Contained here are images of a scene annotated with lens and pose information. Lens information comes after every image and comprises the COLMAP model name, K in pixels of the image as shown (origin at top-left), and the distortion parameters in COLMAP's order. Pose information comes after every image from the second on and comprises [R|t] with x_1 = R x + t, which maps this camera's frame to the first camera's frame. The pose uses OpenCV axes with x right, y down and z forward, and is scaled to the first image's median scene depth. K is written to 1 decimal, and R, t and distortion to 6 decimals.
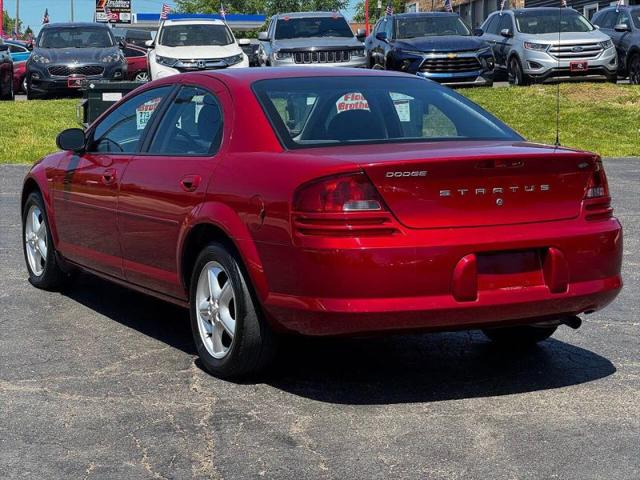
lens RADIAL K [[1443.8, 0, 320.0], [0, 1443.8, 240.0], [0, 0, 1]] dist [0.195188, 0.622488]
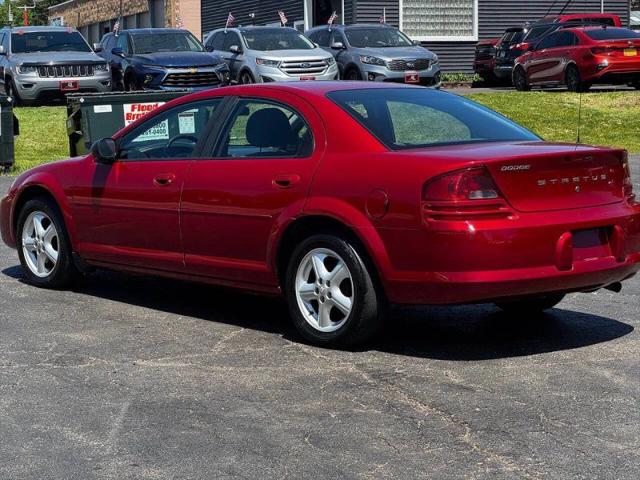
lens RADIAL K [[1443.8, 0, 320.0], [0, 1443.8, 240.0], [0, 0, 1]] dist [0.195188, 0.622488]
pose [[0.966195, -0.033608, 0.255611, -0.091952], [0.036166, 0.999332, -0.005311, 0.003525], [-0.255262, 0.014376, 0.966765, -0.030079]]
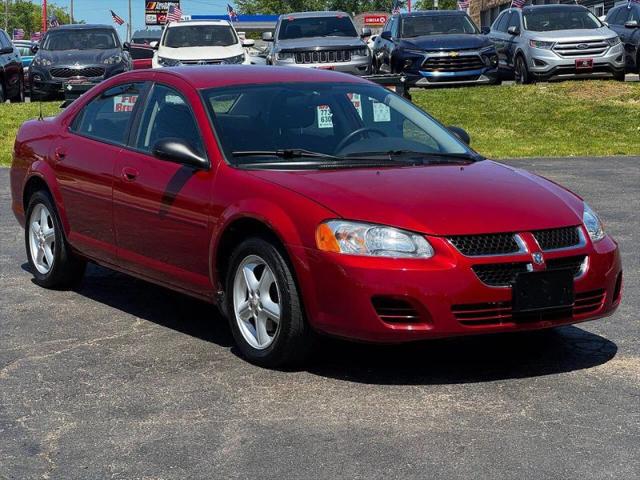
lens RADIAL K [[1443.8, 0, 320.0], [0, 1443.8, 240.0], [0, 0, 1]] dist [0.195188, 0.622488]
pose [[0.998918, -0.002916, -0.046424, 0.045310], [0.002931, 0.999996, 0.000269, -0.000482], [0.046423, -0.000405, 0.998922, 0.004029]]
